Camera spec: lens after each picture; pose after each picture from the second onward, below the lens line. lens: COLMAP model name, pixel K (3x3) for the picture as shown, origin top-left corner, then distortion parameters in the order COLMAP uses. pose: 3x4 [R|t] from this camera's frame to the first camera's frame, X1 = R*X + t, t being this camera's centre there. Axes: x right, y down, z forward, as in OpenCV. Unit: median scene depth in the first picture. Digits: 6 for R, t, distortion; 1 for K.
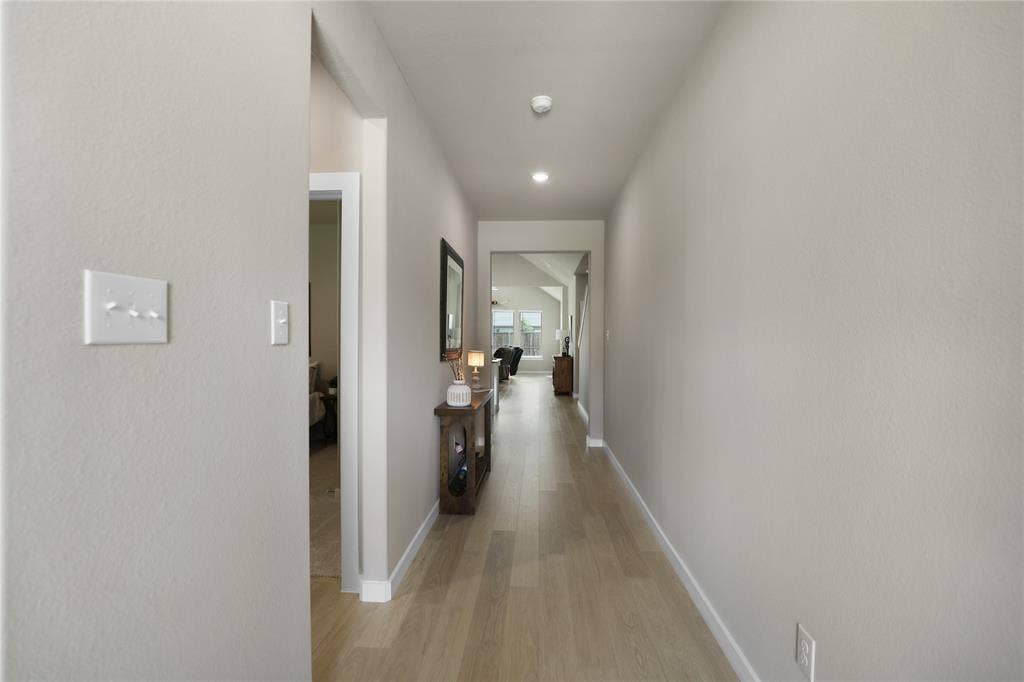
lens RADIAL K [[479.9, 0, 512.0], [0, 479.9, 341.0], [0, 0, 1]] dist [-0.002742, -0.000223]
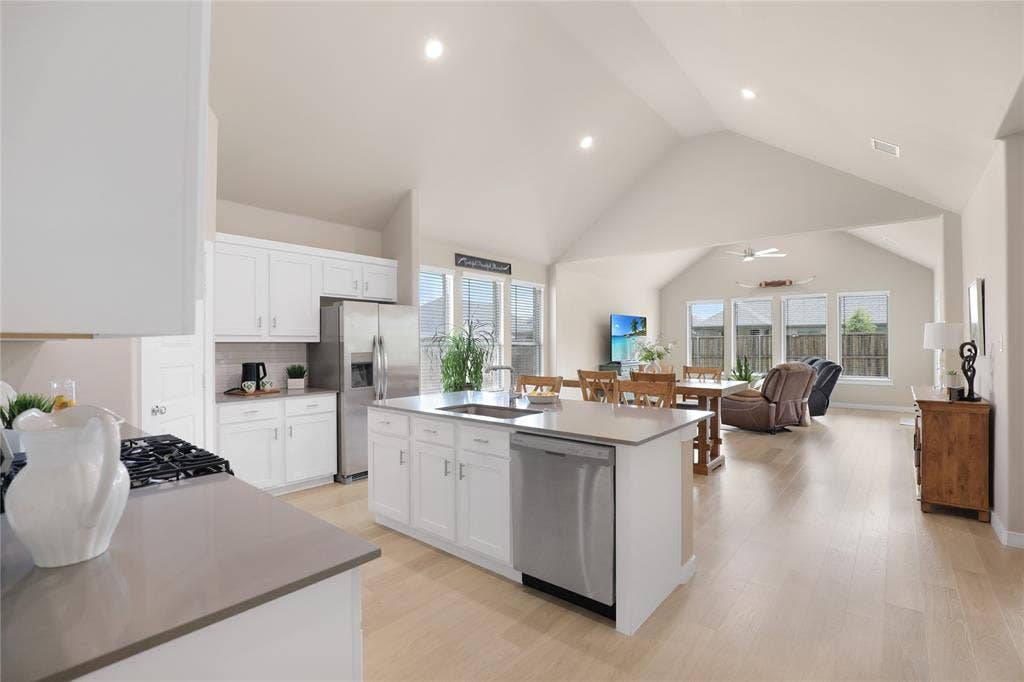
lens RADIAL K [[464.2, 0, 532.4], [0, 464.2, 341.2], [0, 0, 1]] dist [-0.002594, -0.000378]
pose [[0.820520, -0.010102, -0.571528, 0.045235], [0.004628, 0.999928, -0.011030, -0.005896], [0.571599, 0.006405, 0.820508, 0.500983]]
